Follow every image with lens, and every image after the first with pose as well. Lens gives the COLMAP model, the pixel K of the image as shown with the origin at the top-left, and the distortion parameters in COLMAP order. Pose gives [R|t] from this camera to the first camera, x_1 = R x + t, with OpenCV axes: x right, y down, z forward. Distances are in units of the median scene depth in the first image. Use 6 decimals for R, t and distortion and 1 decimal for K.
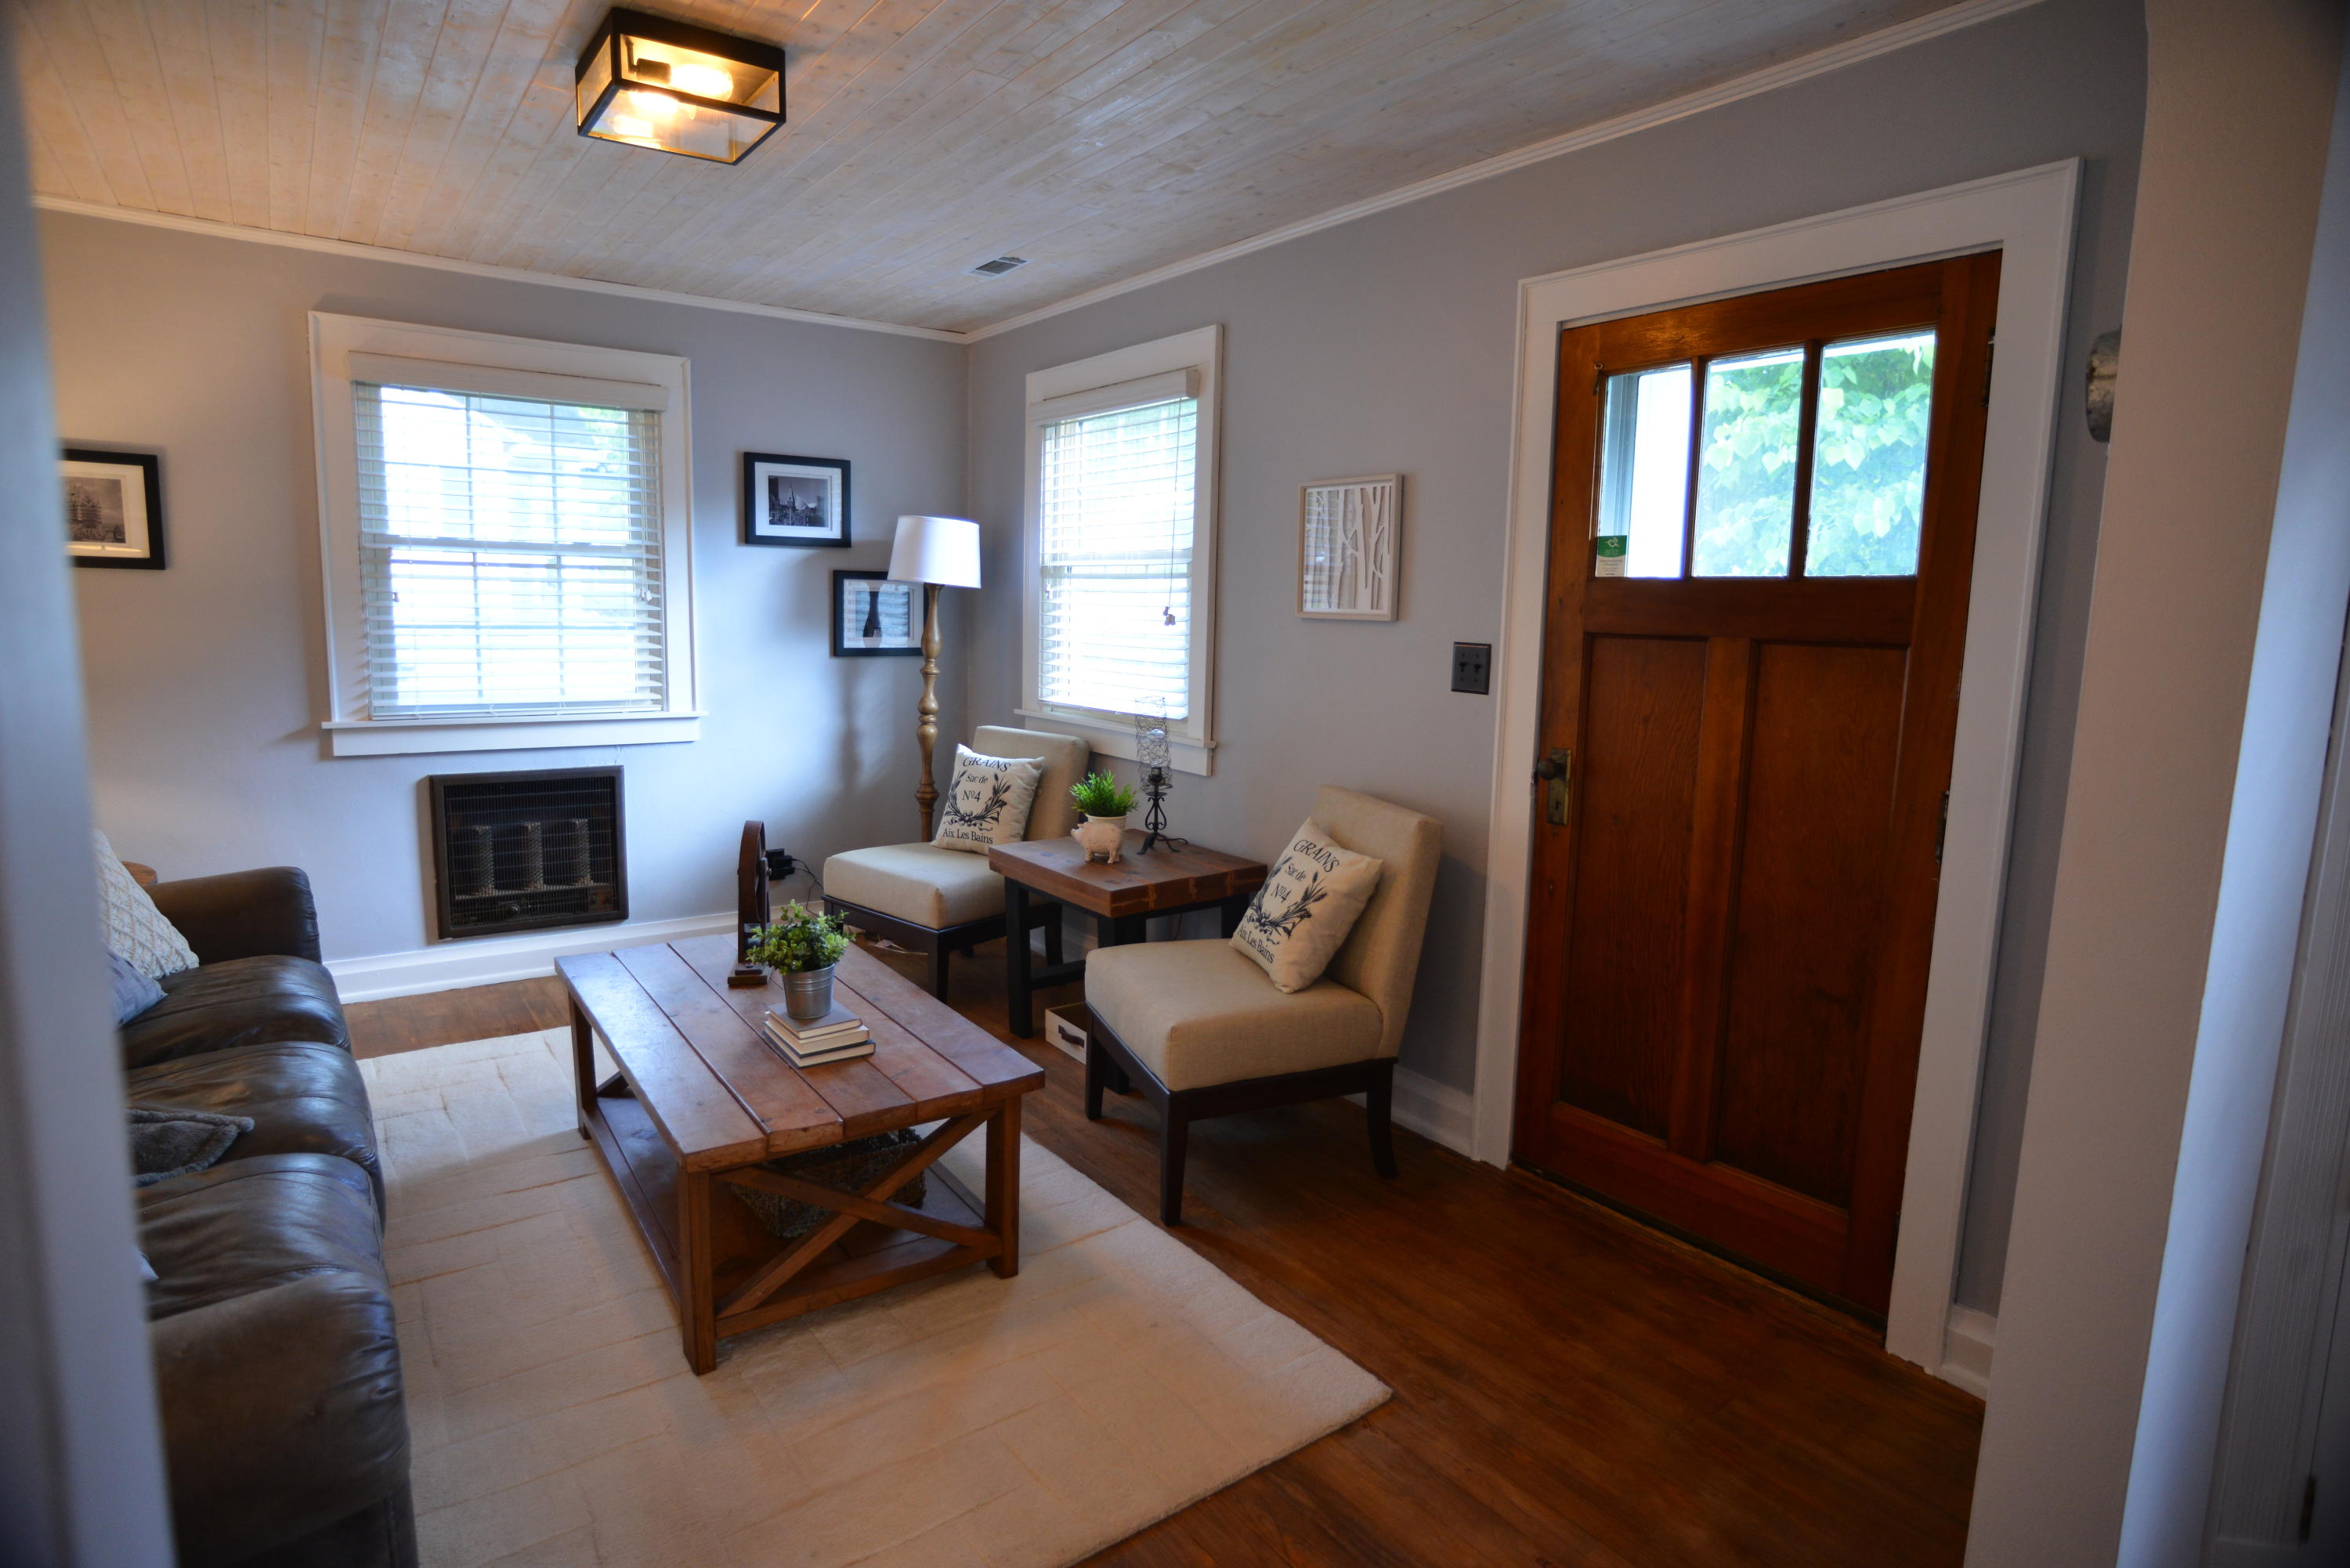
lens RADIAL K [[1247.4, 0, 1165.8], [0, 1247.4, 771.4], [0, 0, 1]] dist [-0.046454, 0.013644]
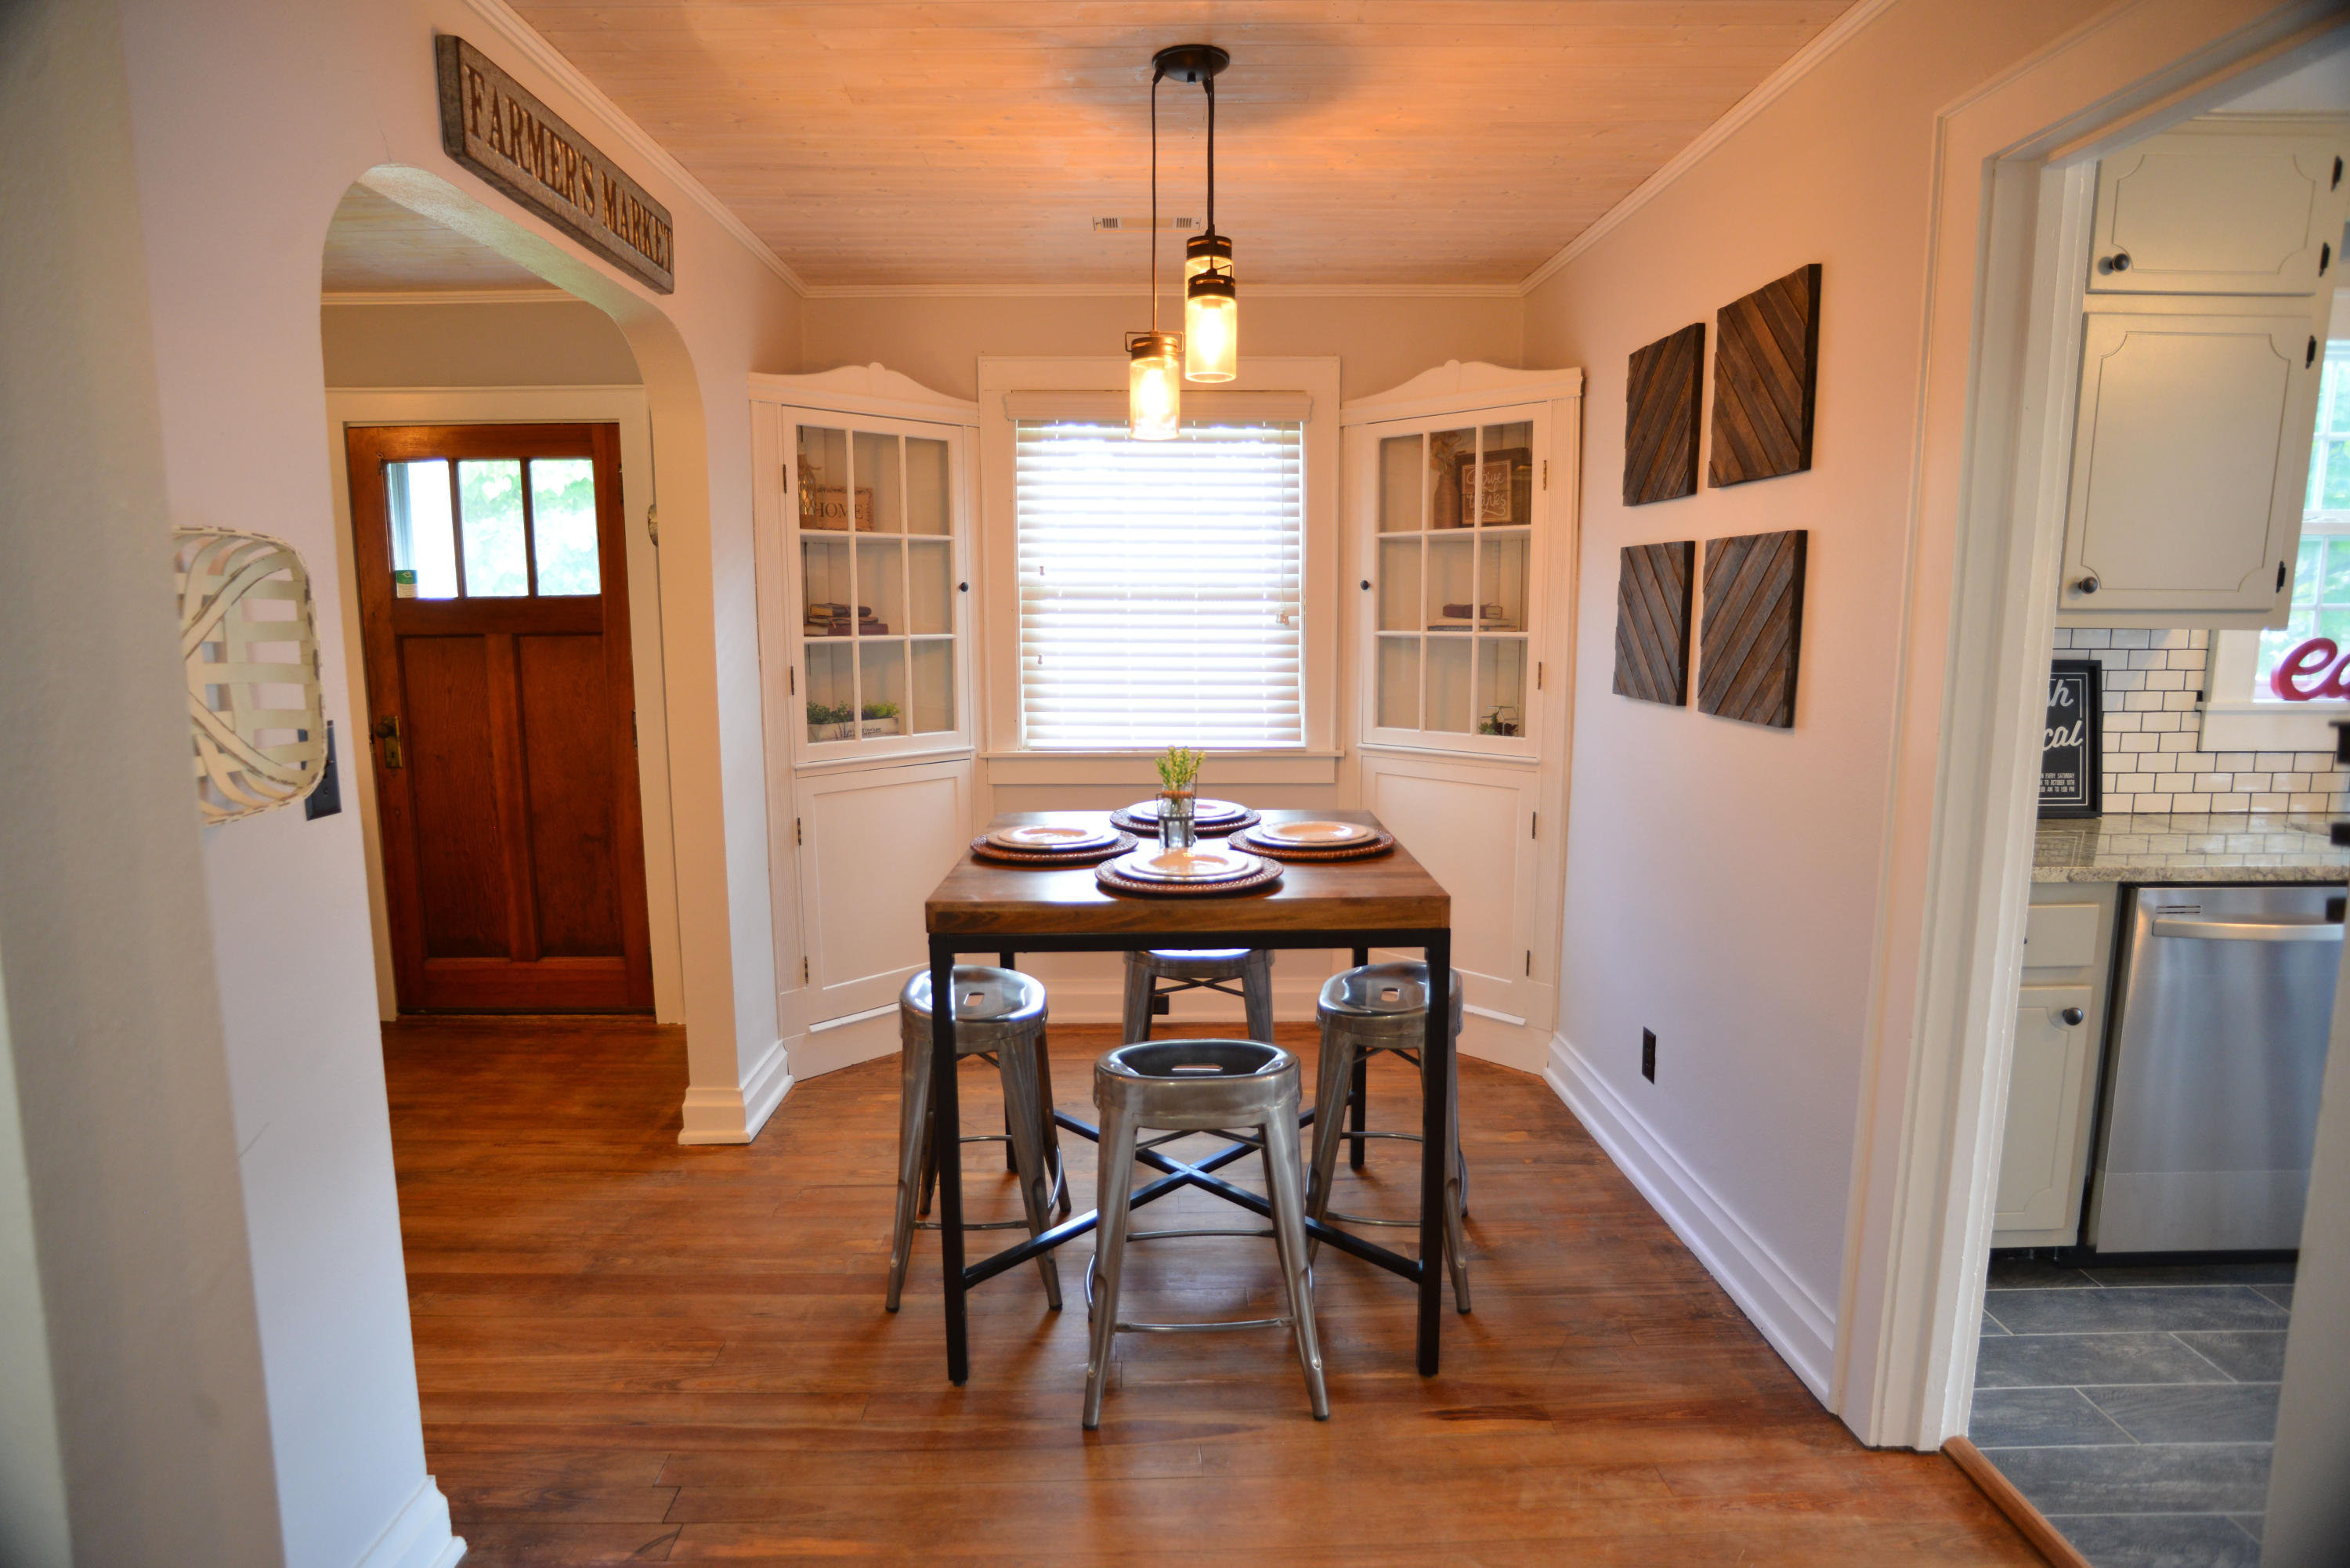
lens RADIAL K [[1247.4, 0, 1160.6], [0, 1247.4, 781.5], [0, 0, 1]] dist [-0.046454, 0.013644]
pose [[0.575176, -0.137439, 0.806401, -0.341486], [0.128483, 0.988728, 0.076872, 0.064902], [-0.807877, 0.059394, 0.586351, -0.584203]]
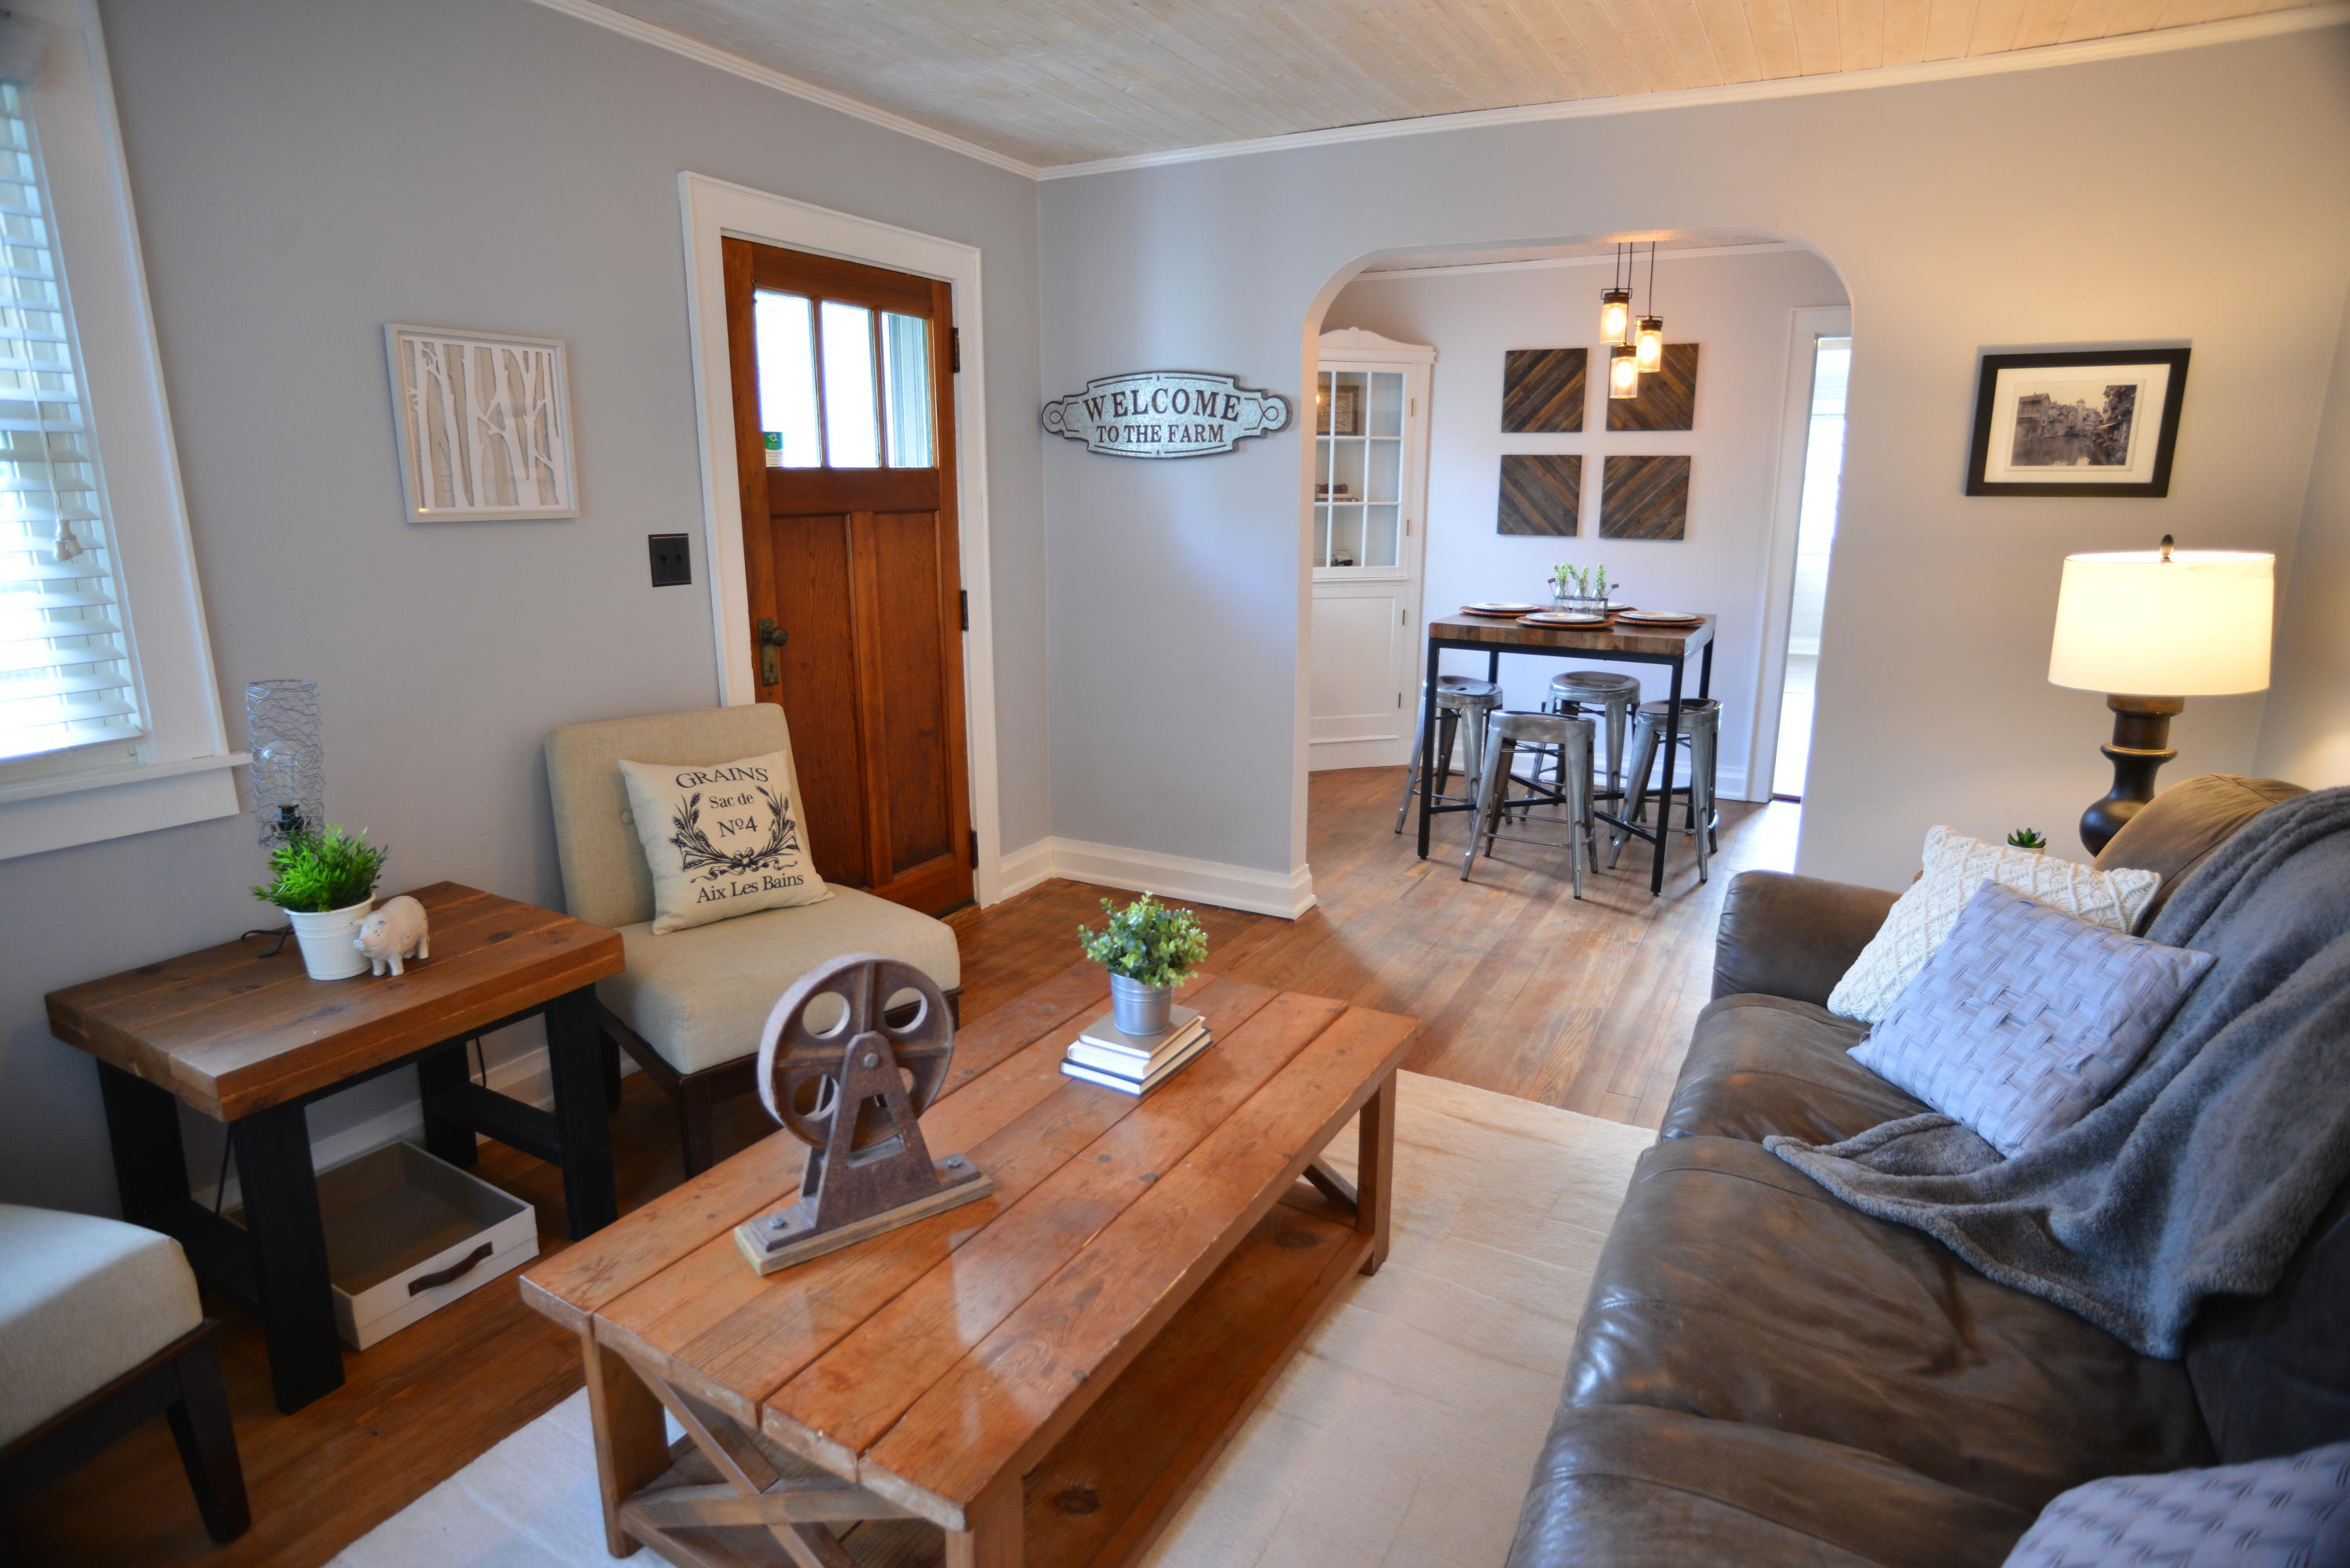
lens RADIAL K [[1247.4, 0, 1182.1], [0, 1247.4, 780.1], [0, 0, 1]] dist [-0.046454, 0.013644]
pose [[-0.427216, -0.228726, 0.874741, -0.912618], [0.114747, 0.945934, 0.303383, -0.187315], [-0.896839, 0.229984, -0.377873, 1.162673]]
